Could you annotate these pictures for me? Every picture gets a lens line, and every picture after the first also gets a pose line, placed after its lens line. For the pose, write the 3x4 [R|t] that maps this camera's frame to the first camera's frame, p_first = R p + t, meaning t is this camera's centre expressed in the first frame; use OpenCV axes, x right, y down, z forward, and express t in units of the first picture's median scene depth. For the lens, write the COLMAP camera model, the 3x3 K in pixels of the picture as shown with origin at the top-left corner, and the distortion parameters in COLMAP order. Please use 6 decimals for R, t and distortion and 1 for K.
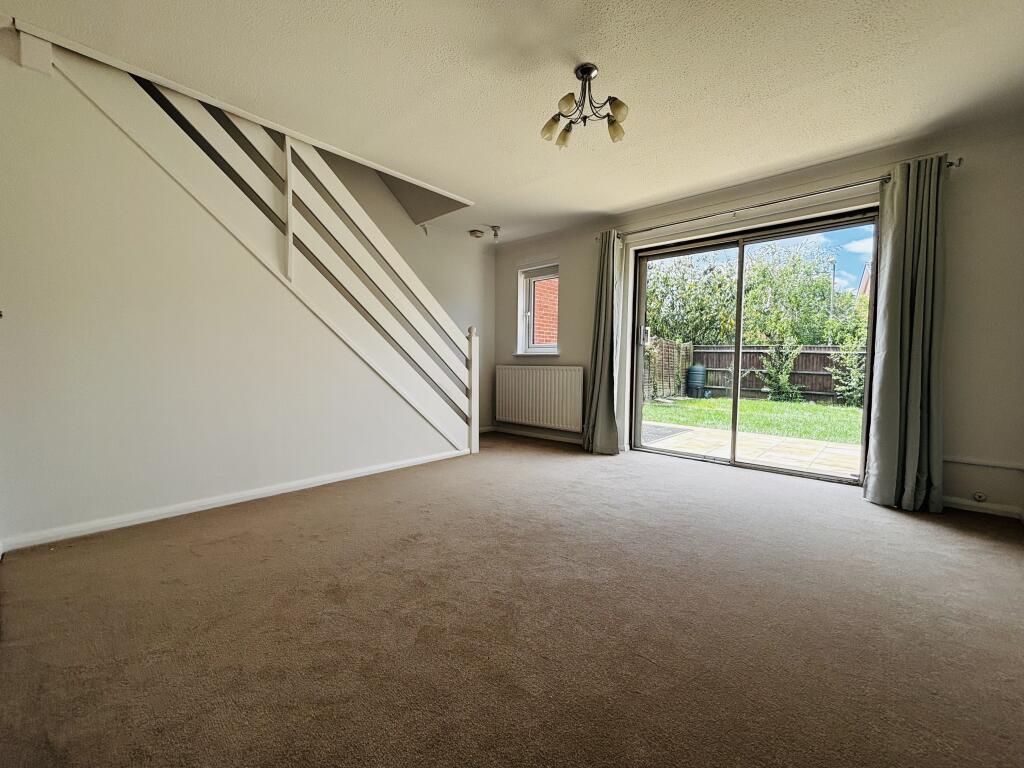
lens RADIAL K [[413.1, 0, 507.0], [0, 413.1, 383.9], [0, 0, 1]] dist [-0.000696, -0.000230]
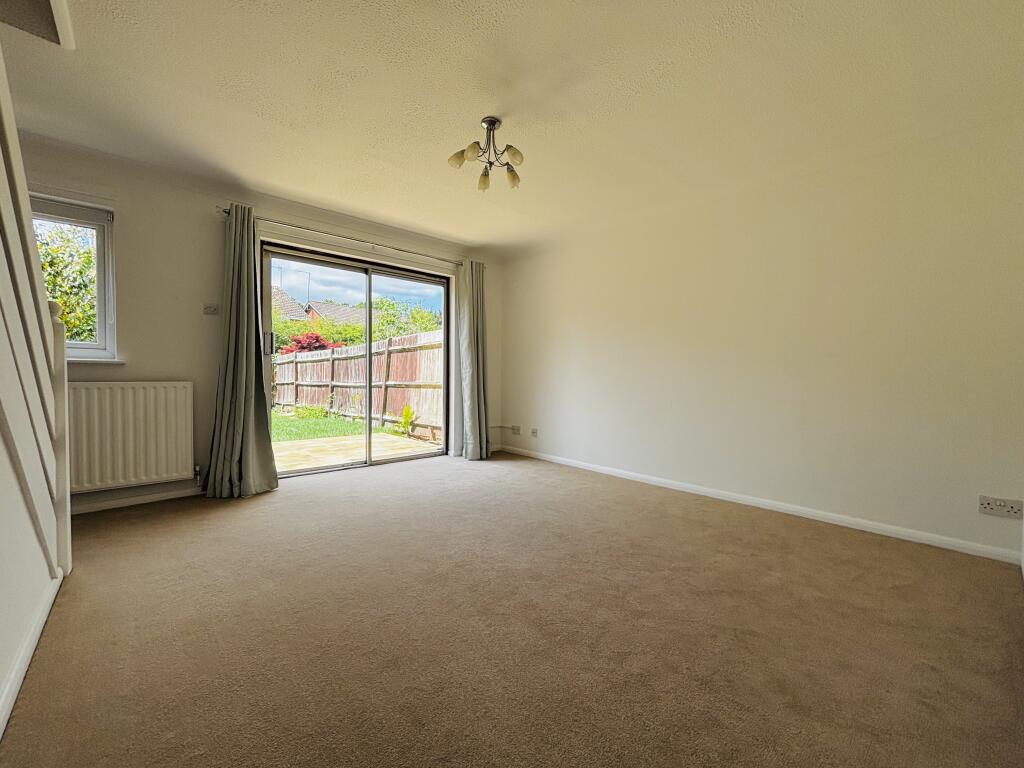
lens RADIAL K [[413.1, 0, 507.0], [0, 413.1, 383.9], [0, 0, 1]] dist [-0.000696, -0.000230]
pose [[0.107306, -0.033782, 0.993652, -0.415368], [0.044151, 0.998599, 0.029182, -0.033007], [-0.993245, 0.040739, 0.108647, 0.379049]]
